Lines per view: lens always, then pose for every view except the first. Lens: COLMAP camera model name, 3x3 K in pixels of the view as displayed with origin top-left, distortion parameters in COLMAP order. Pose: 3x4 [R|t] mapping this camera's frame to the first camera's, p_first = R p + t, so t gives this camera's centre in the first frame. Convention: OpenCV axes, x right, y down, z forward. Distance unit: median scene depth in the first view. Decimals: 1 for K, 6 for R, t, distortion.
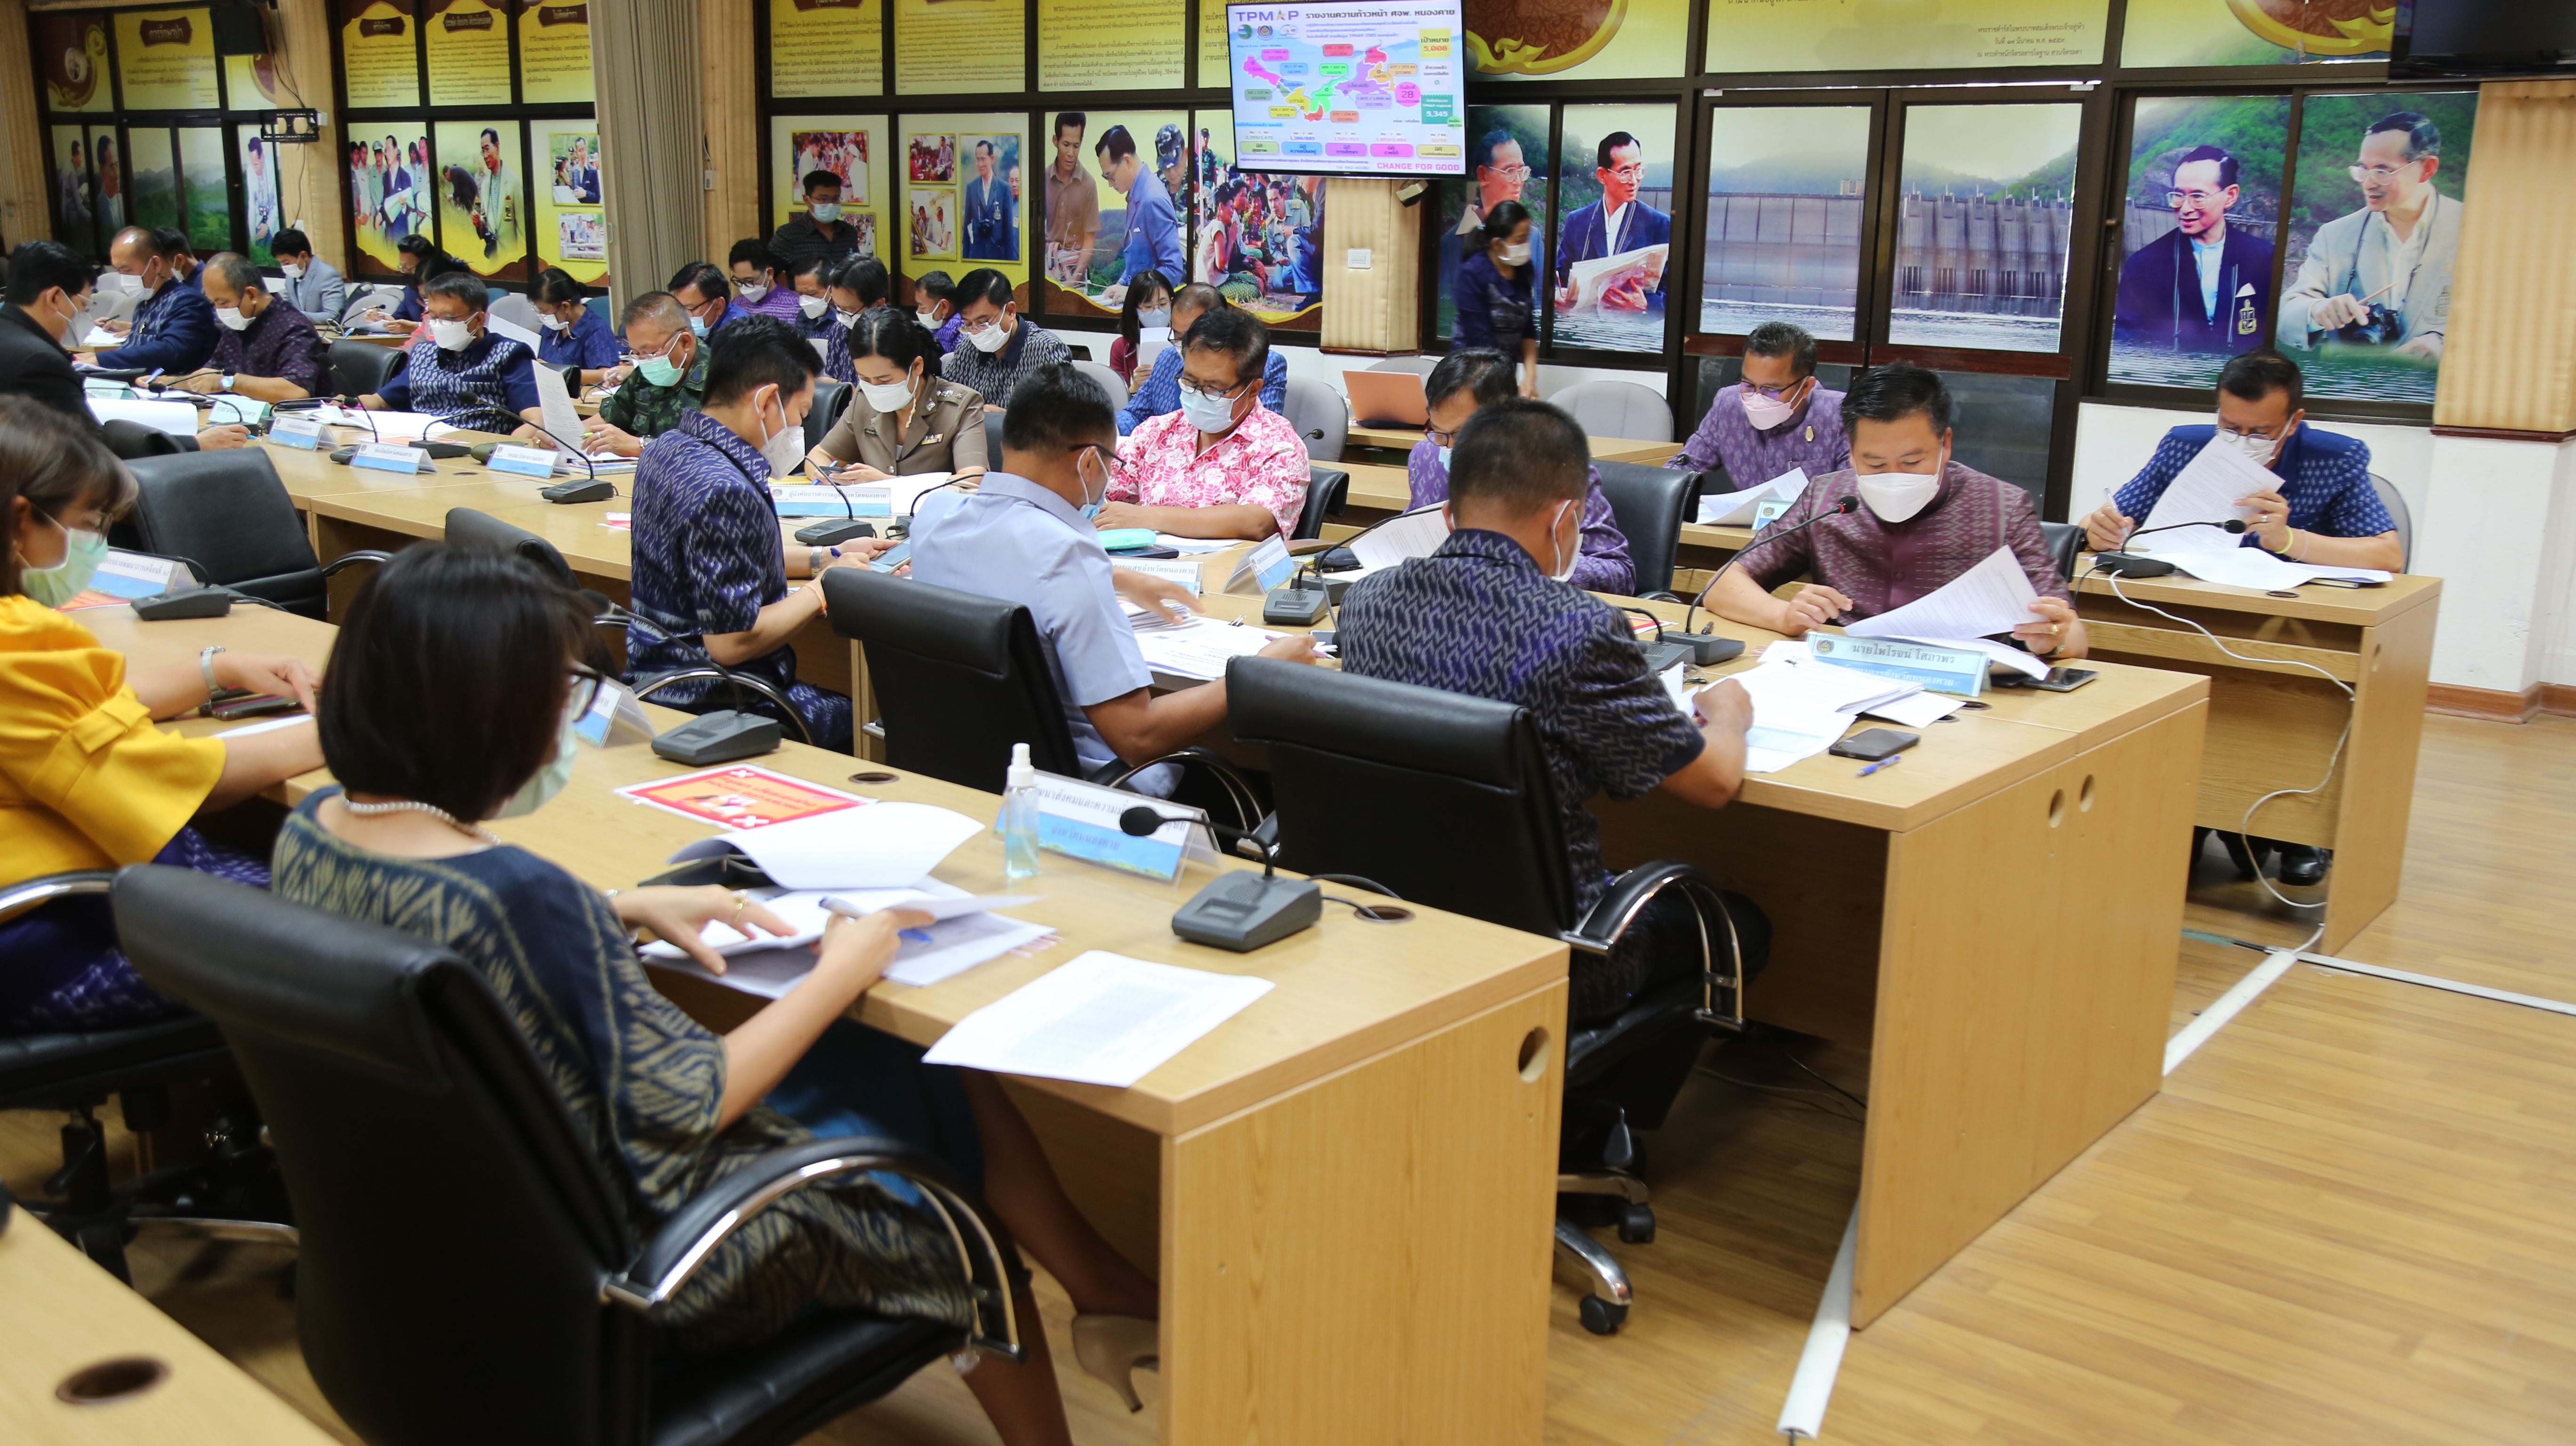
lens RADIAL K [[2340.9, 0, 1281.6], [0, 2340.9, 716.7], [0, 0, 1]] dist [0.031455, 0.000000]
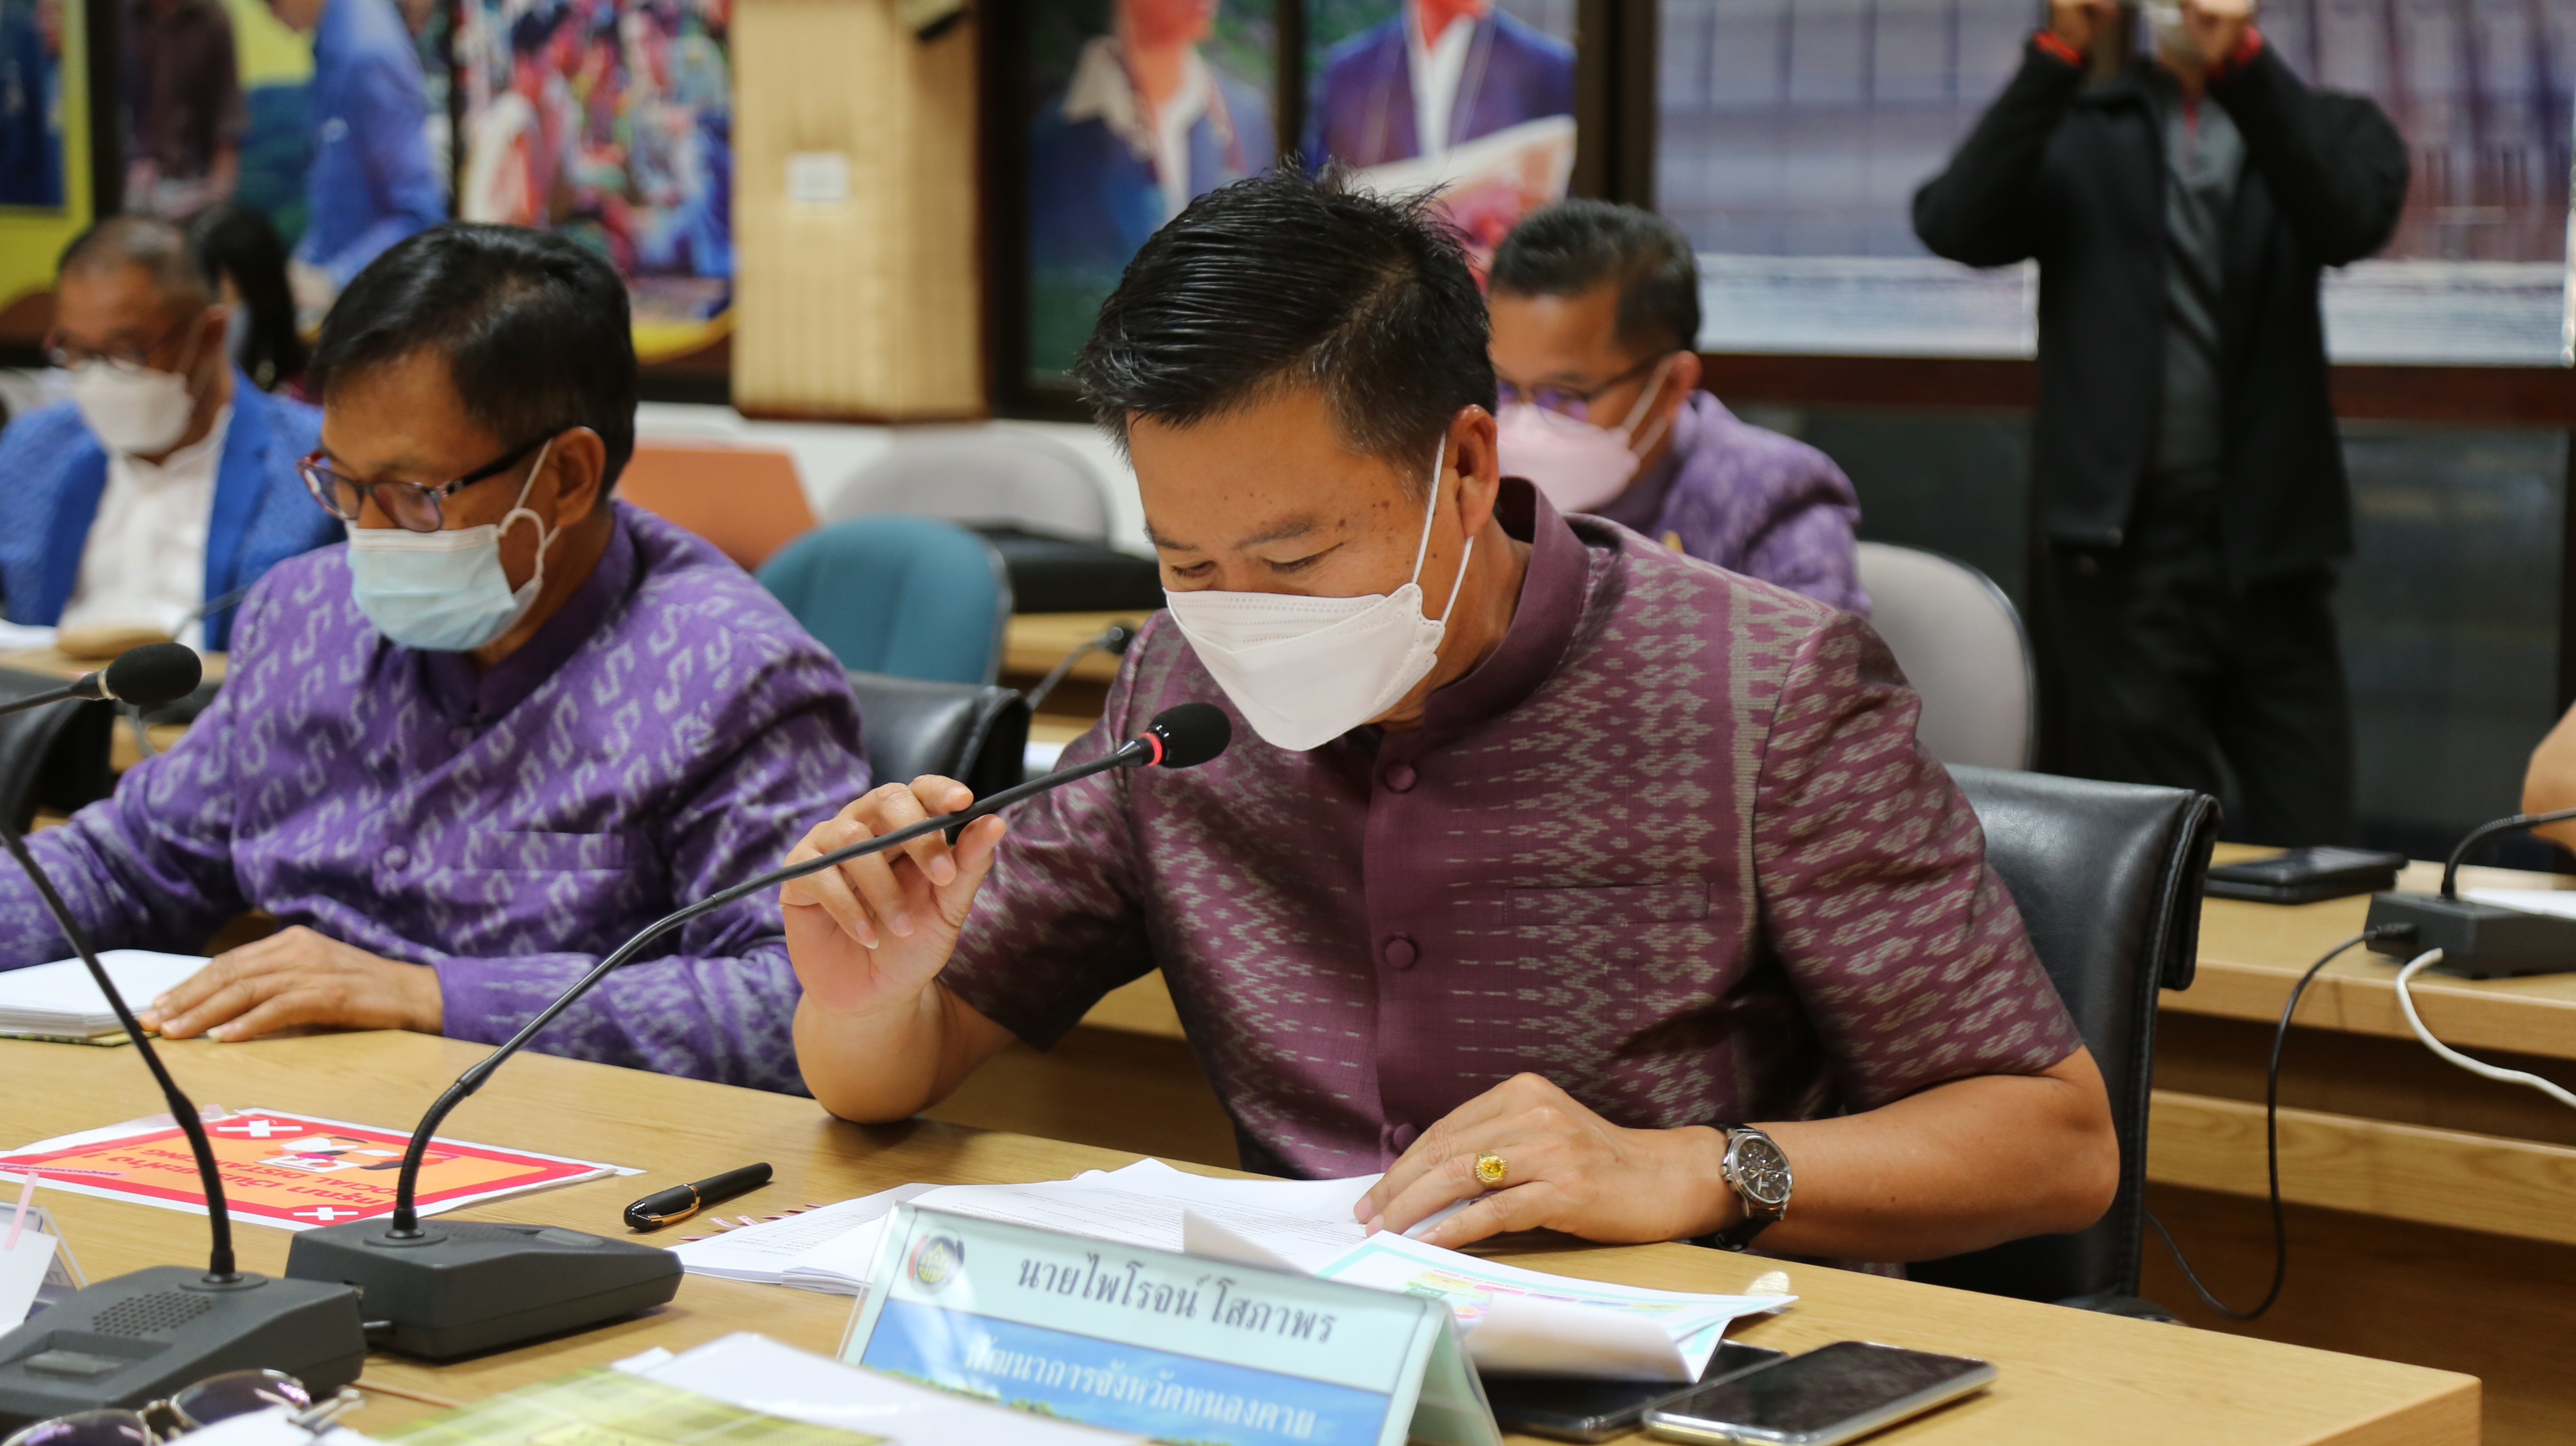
lens RADIAL K [[5023.1, 0, 1207.0], [0, 5023.1, 780.5], [0, 0, 1]] dist [0.349518, 0.000000]
pose [[0.999847, -0.015751, -0.007640, 0.109076], [0.014917, 0.994963, -0.099125, -0.011395], [0.009163, 0.098996, 0.995046, 0.179421]]
